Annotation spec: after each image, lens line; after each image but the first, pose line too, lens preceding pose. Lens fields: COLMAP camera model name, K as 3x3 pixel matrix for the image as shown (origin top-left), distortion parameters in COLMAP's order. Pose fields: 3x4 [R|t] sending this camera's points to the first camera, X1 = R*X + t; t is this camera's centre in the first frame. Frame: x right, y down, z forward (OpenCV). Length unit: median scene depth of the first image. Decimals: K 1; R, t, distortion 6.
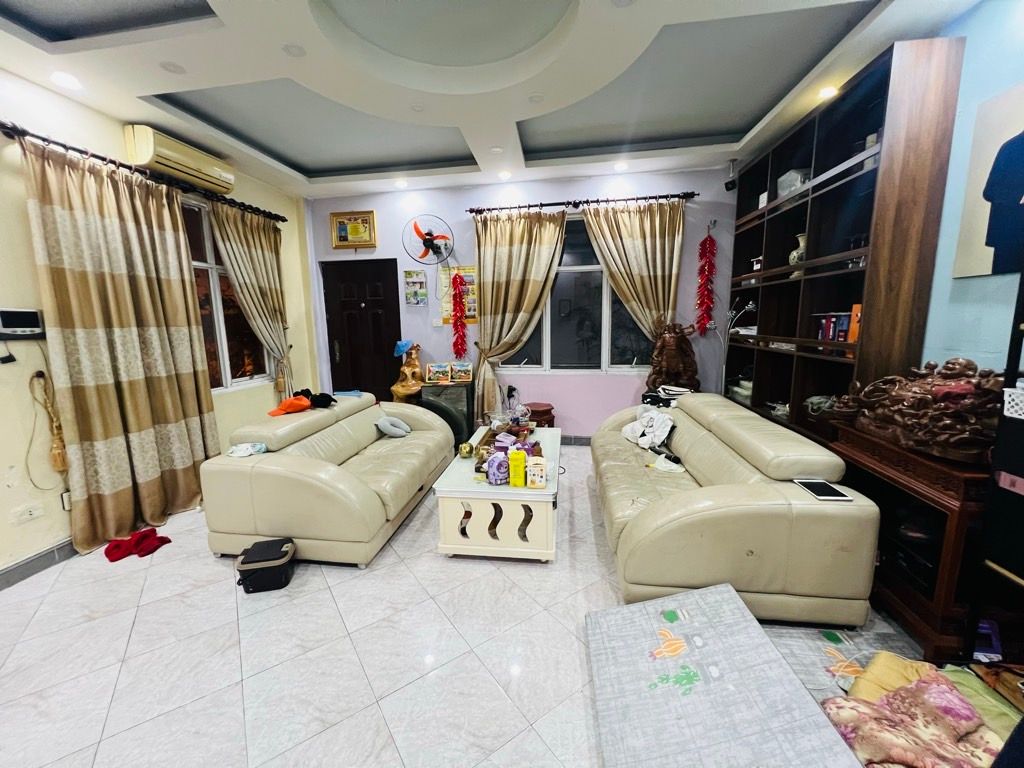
lens RADIAL K [[410.6, 0, 509.1], [0, 410.6, 385.3], [0, 0, 1]] dist [0.002807, 0.000203]
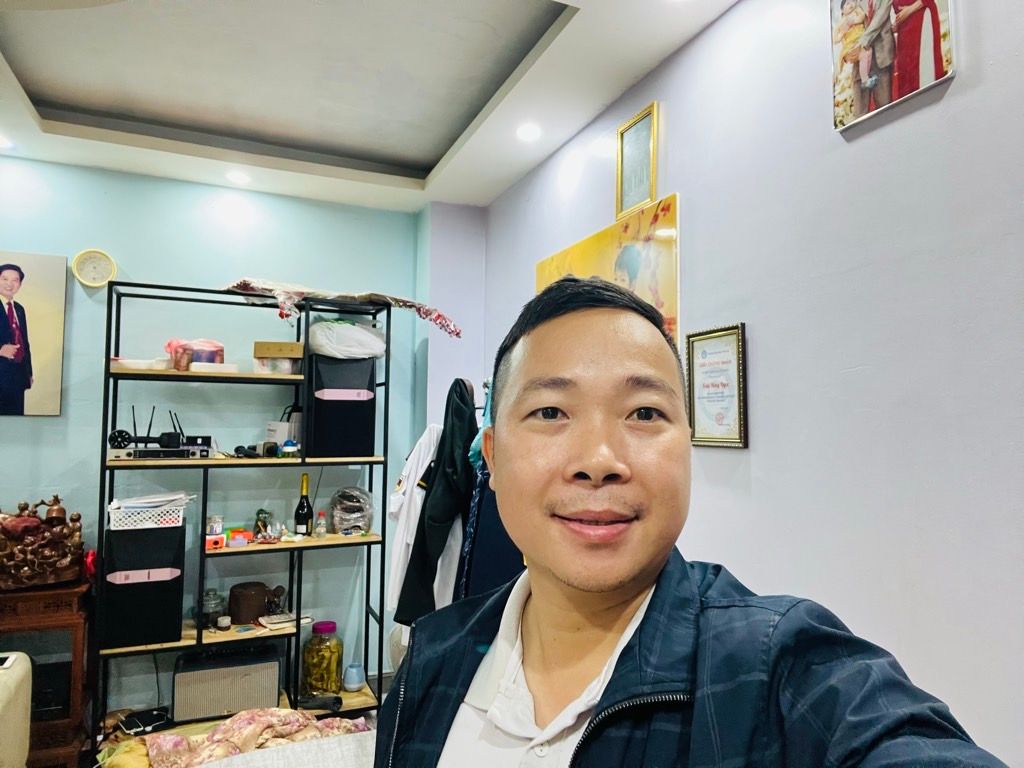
lens RADIAL K [[680.9, 0, 512.2], [0, 680.9, 384.2], [0, 0, 1]] dist [-0.000466, -0.000061]
pose [[-0.521877, 0.068818, 0.850240, -1.408917], [0.140559, 0.990053, 0.006141, -0.230237], [-0.841361, 0.122714, -0.526359, 1.034734]]
